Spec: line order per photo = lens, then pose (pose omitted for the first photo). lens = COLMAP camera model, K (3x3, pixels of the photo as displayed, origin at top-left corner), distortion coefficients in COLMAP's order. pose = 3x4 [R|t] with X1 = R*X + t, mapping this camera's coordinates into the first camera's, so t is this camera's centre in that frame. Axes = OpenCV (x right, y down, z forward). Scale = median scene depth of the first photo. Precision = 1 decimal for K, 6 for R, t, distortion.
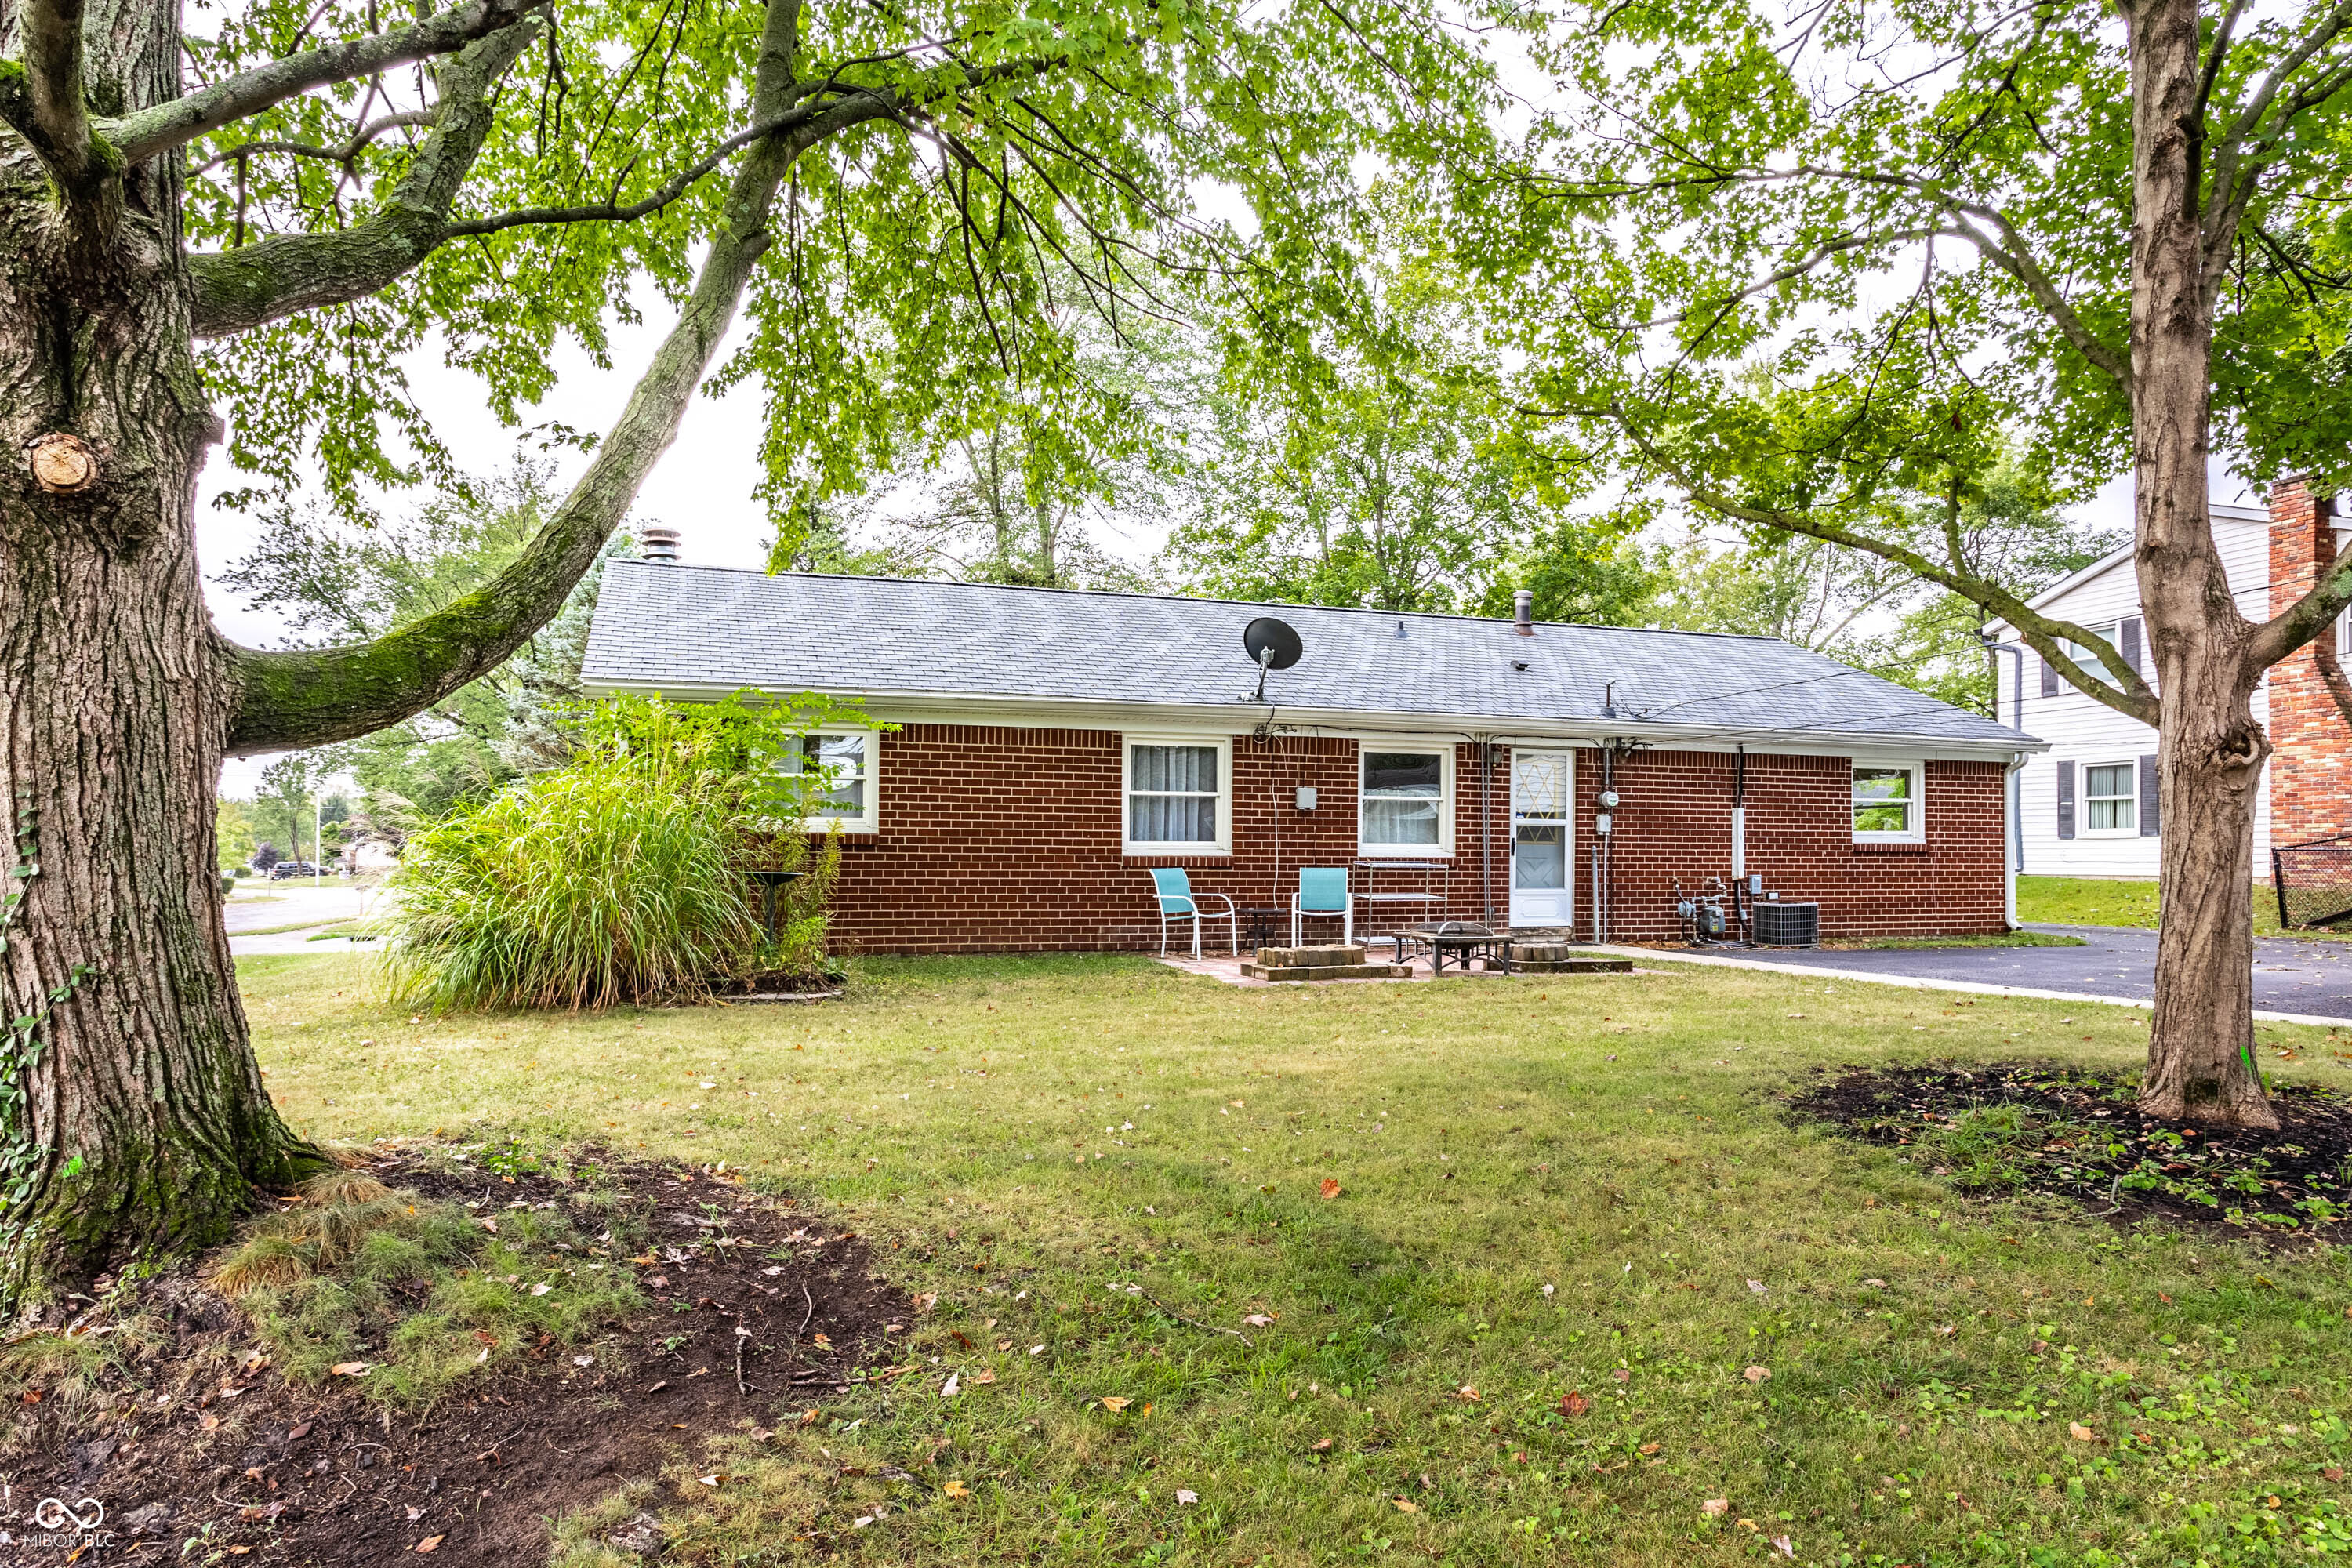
lens RADIAL K [[1449.5, 0, 1026.3], [0, 1449.5, 844.8], [0, 0, 1]] dist [0.001313, 0.003387]
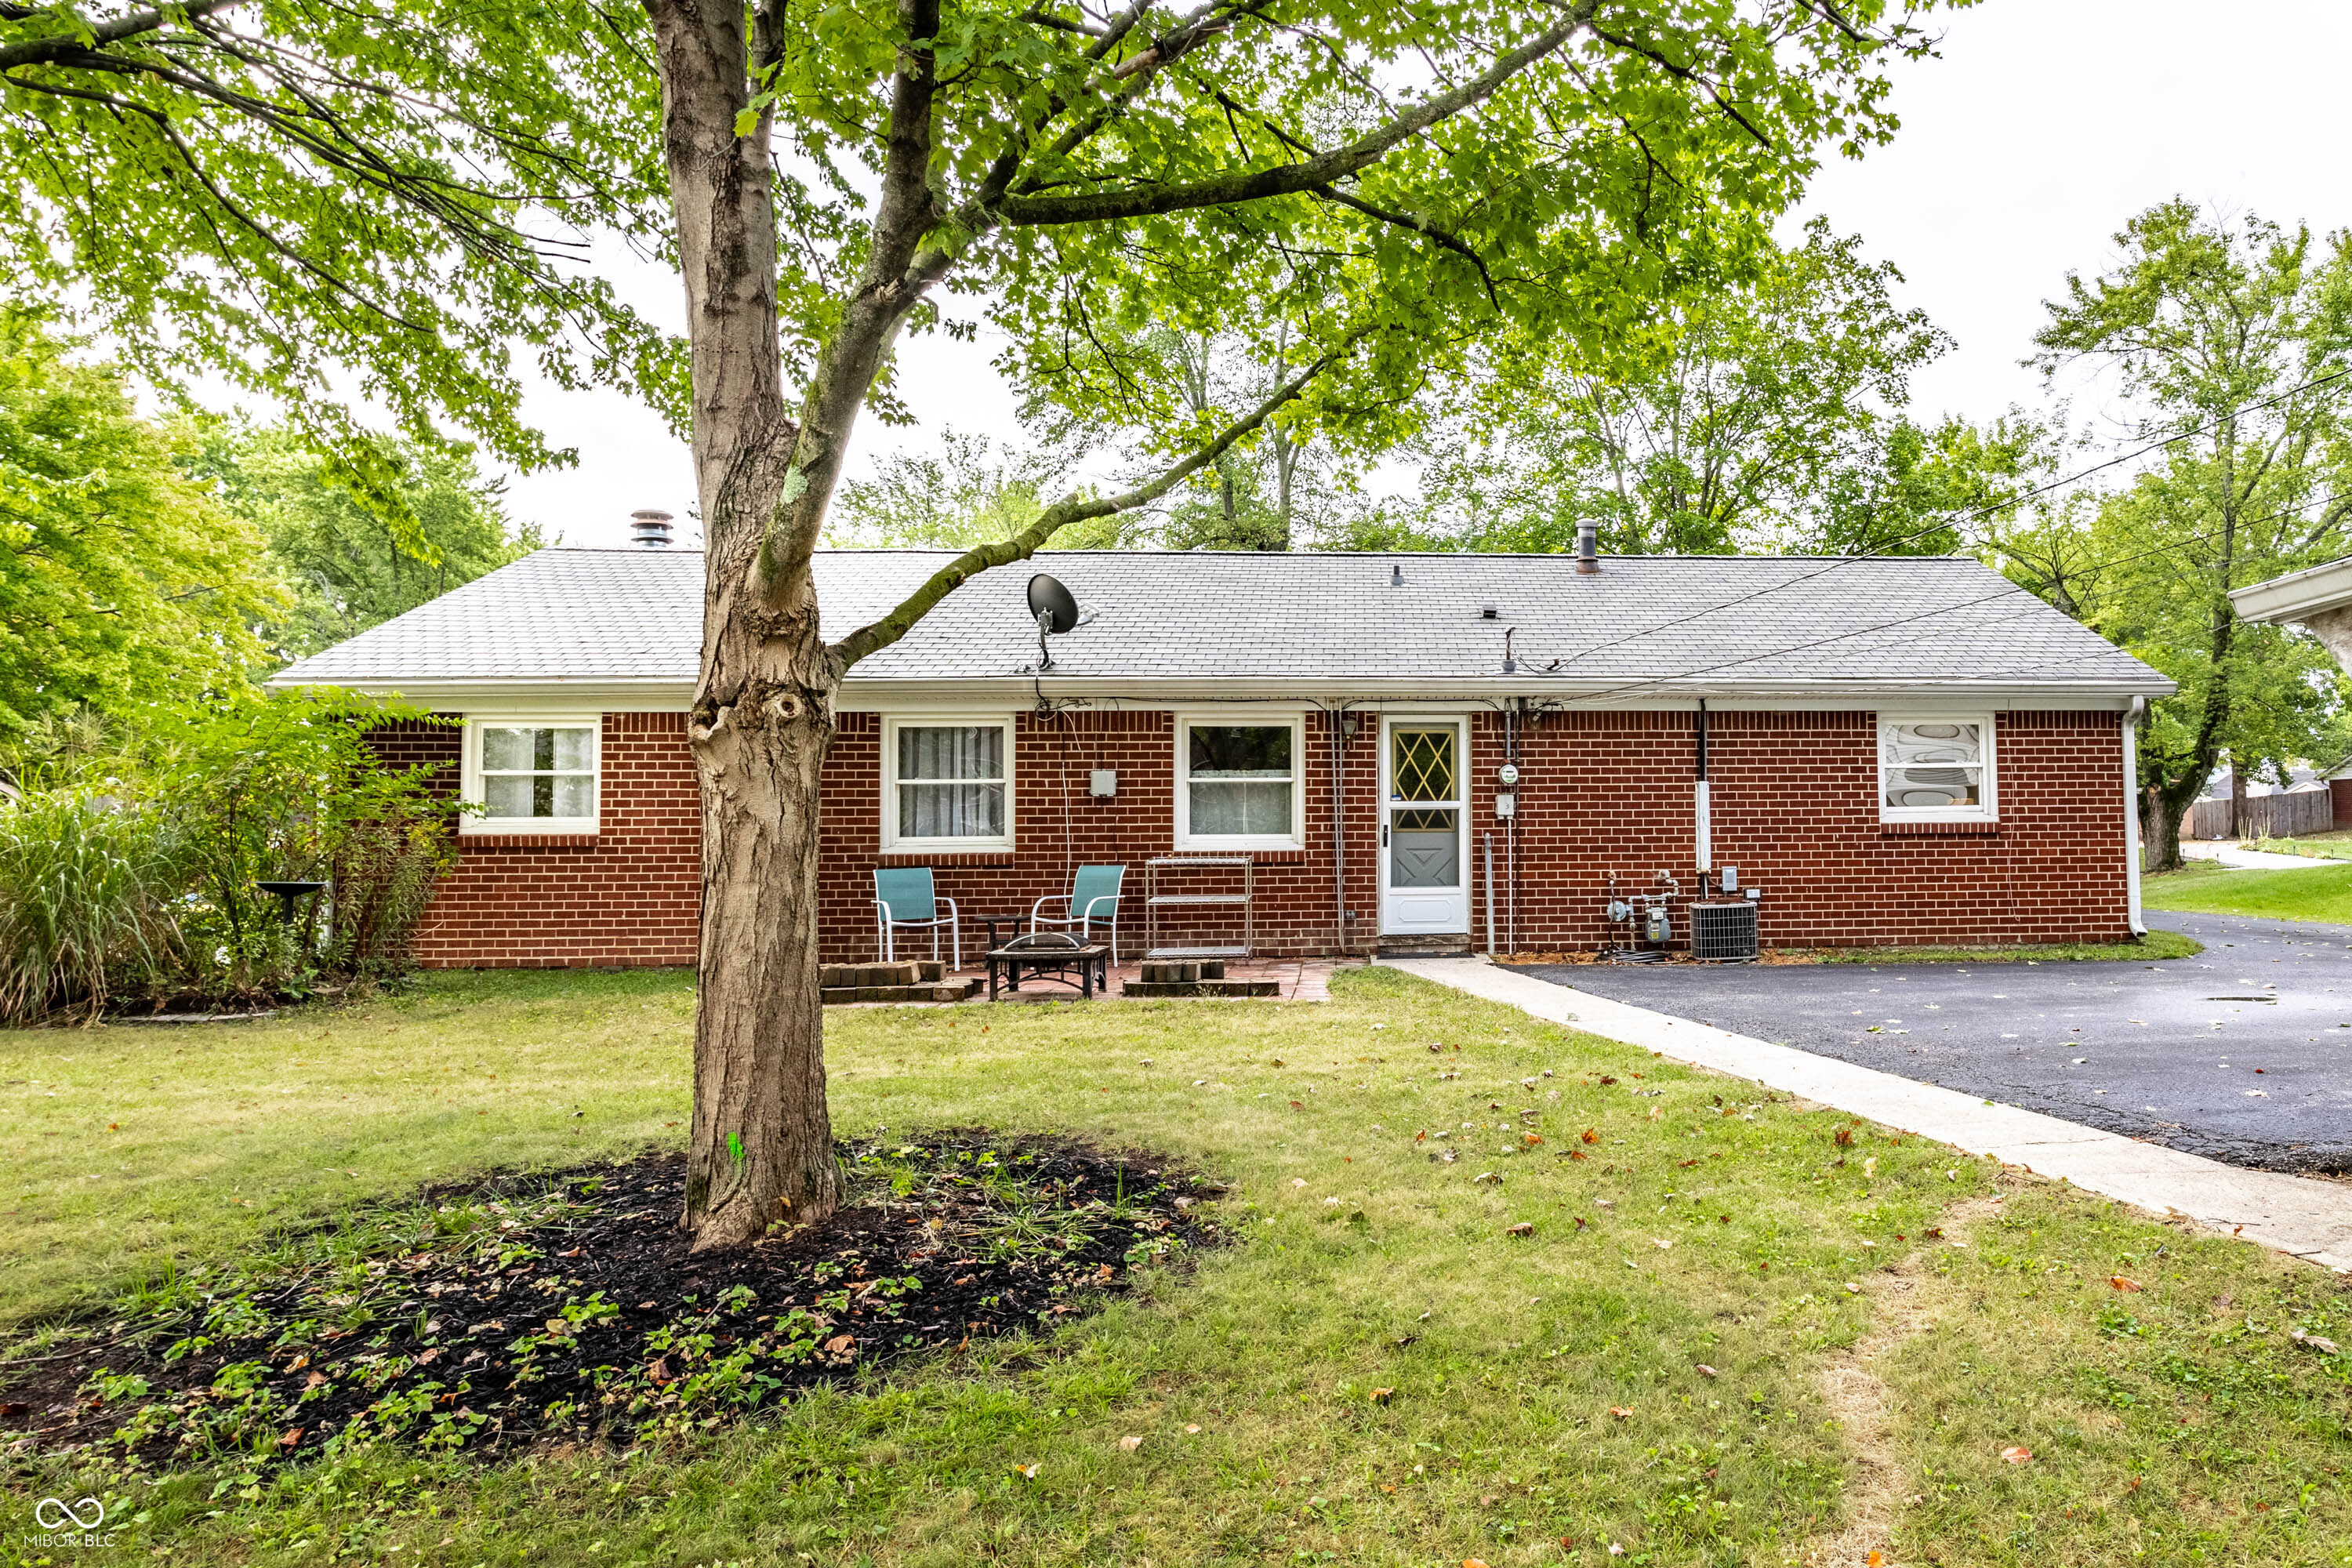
lens RADIAL K [[1489.2, 0, 1176.0], [0, 1489.2, 784.0], [0, 0, 1]] dist [0.001810, 0.001792]
pose [[0.968893, -0.025419, -0.246172, 0.430568], [0.016241, 0.999098, -0.039244, 0.003203], [0.246947, 0.034025, 0.968431, 0.159422]]
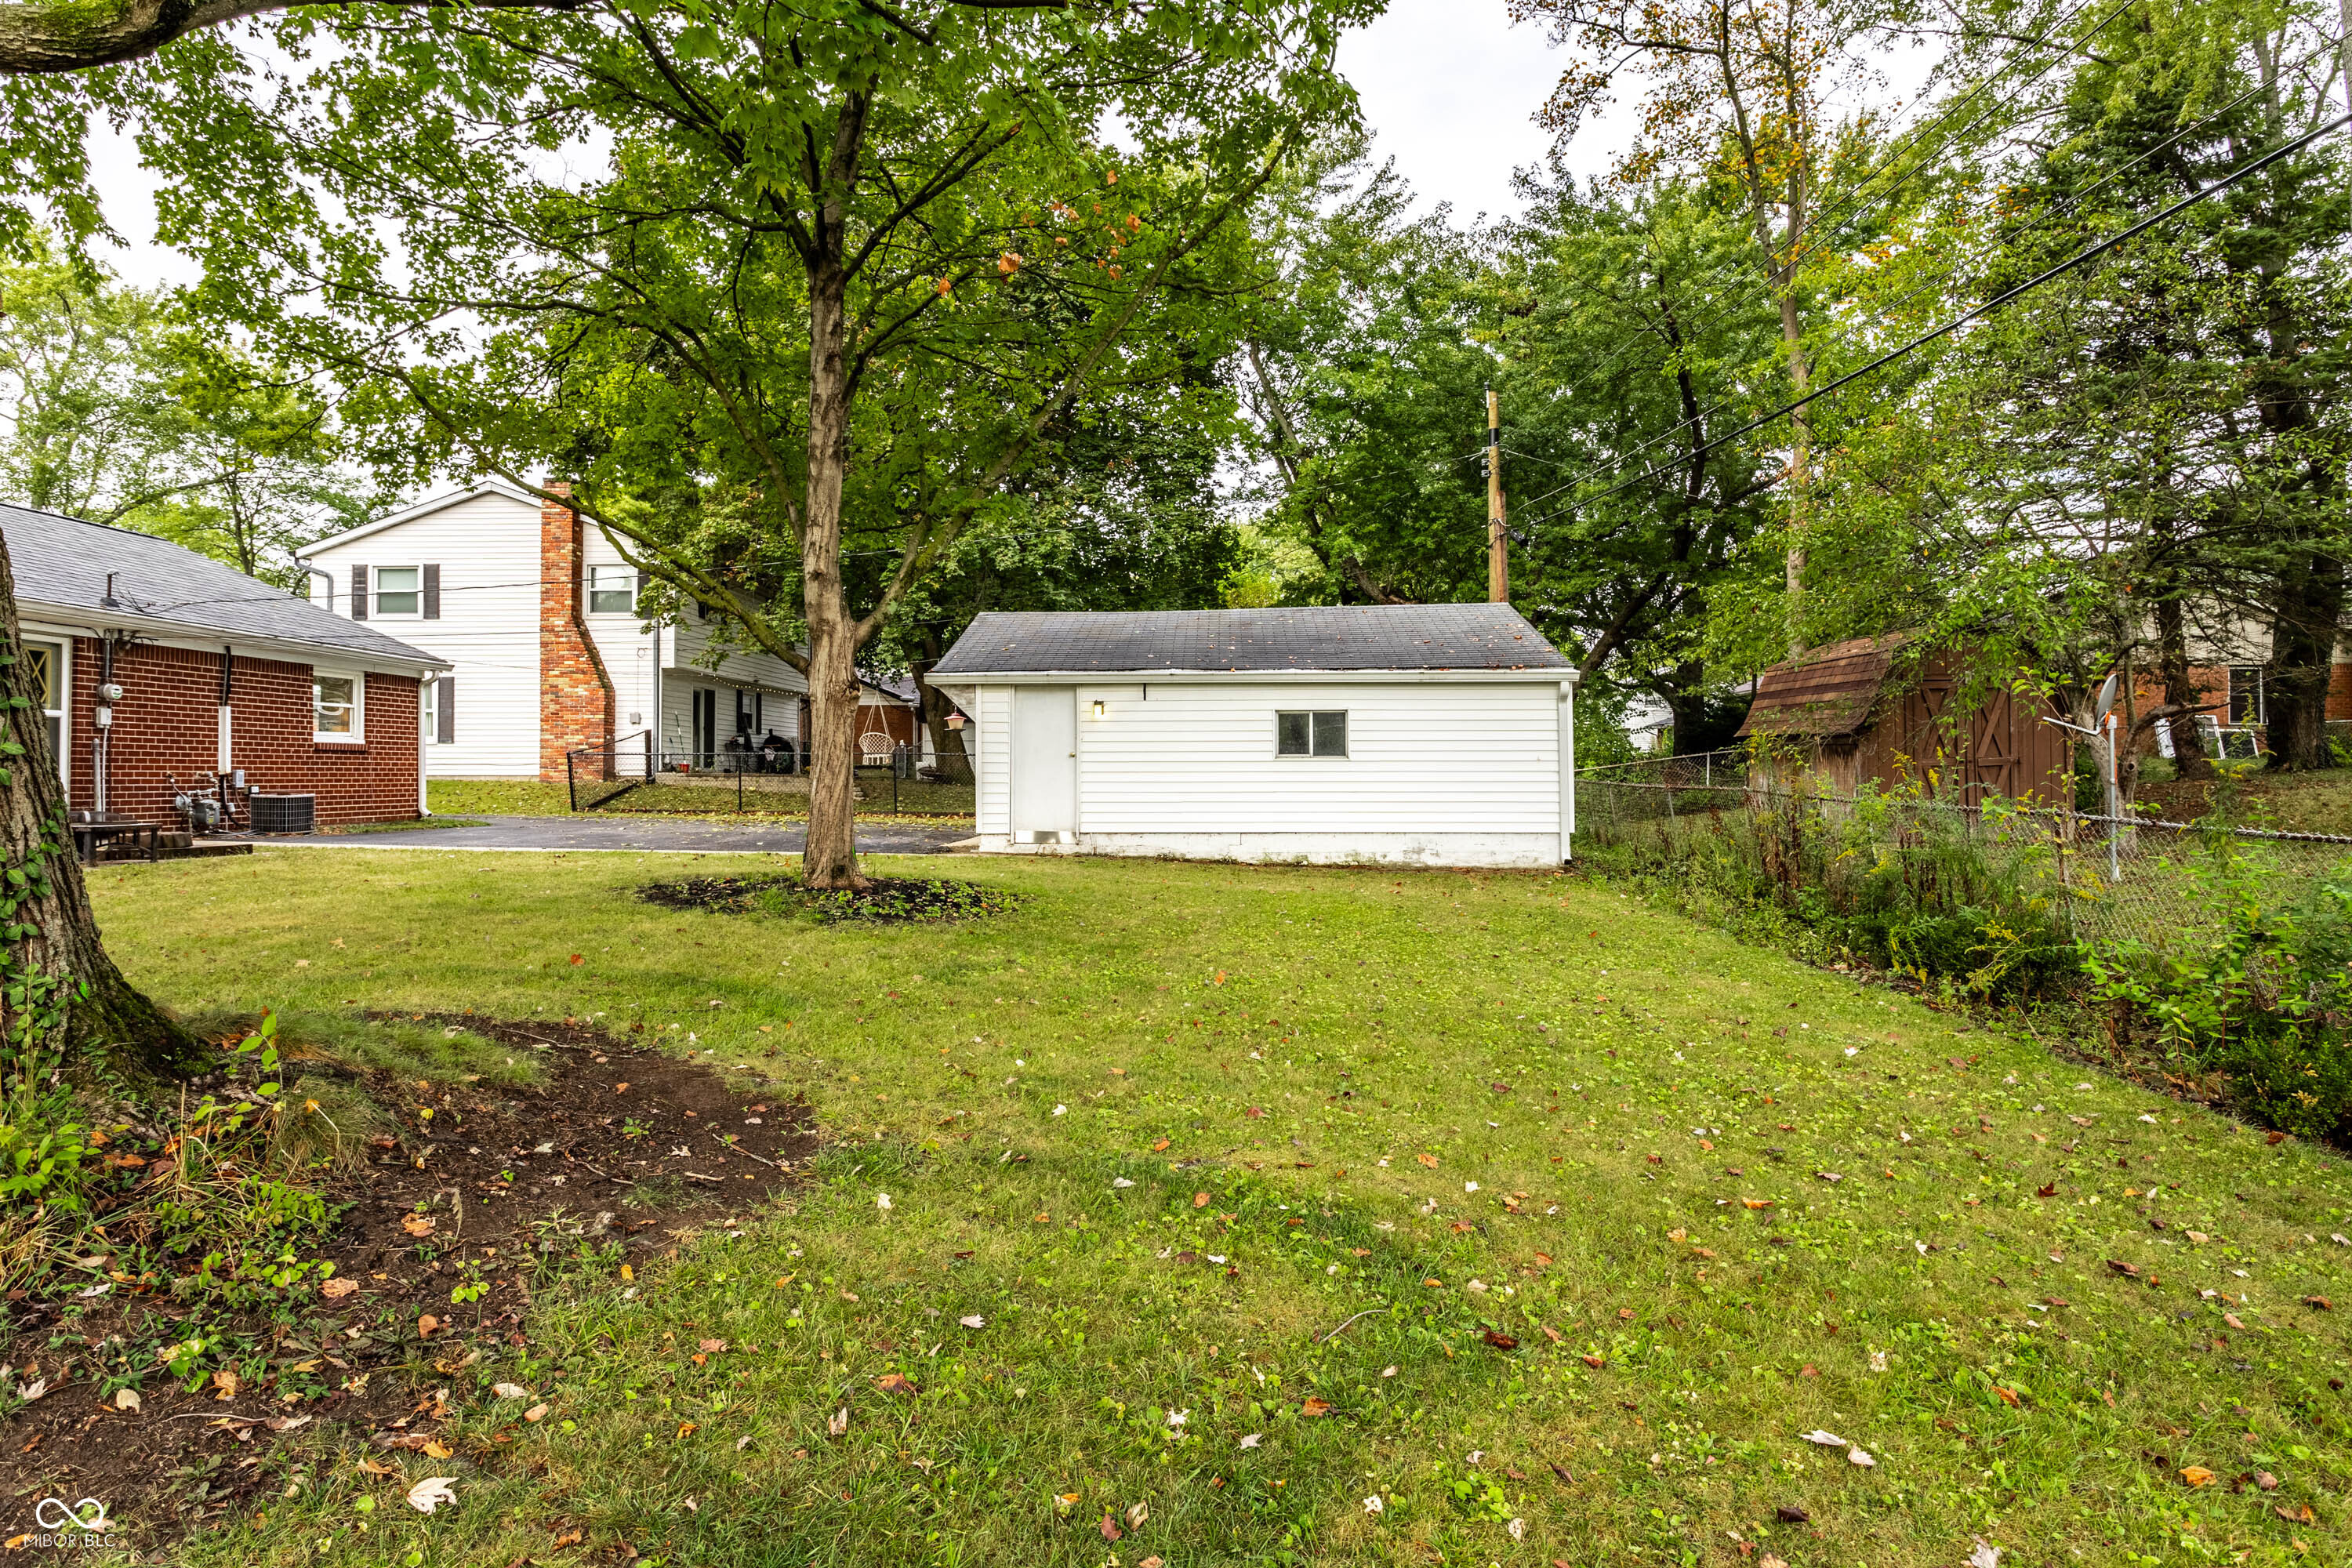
lens RADIAL K [[1489.2, 0, 1176.0], [0, 1489.2, 784.0], [0, 0, 1]] dist [0.001810, 0.001792]
pose [[0.345032, -0.006388, 0.938569, -0.296667], [-0.011800, 0.999868, 0.011143, 0.011211], [-0.938517, -0.014919, 0.344912, -0.021073]]
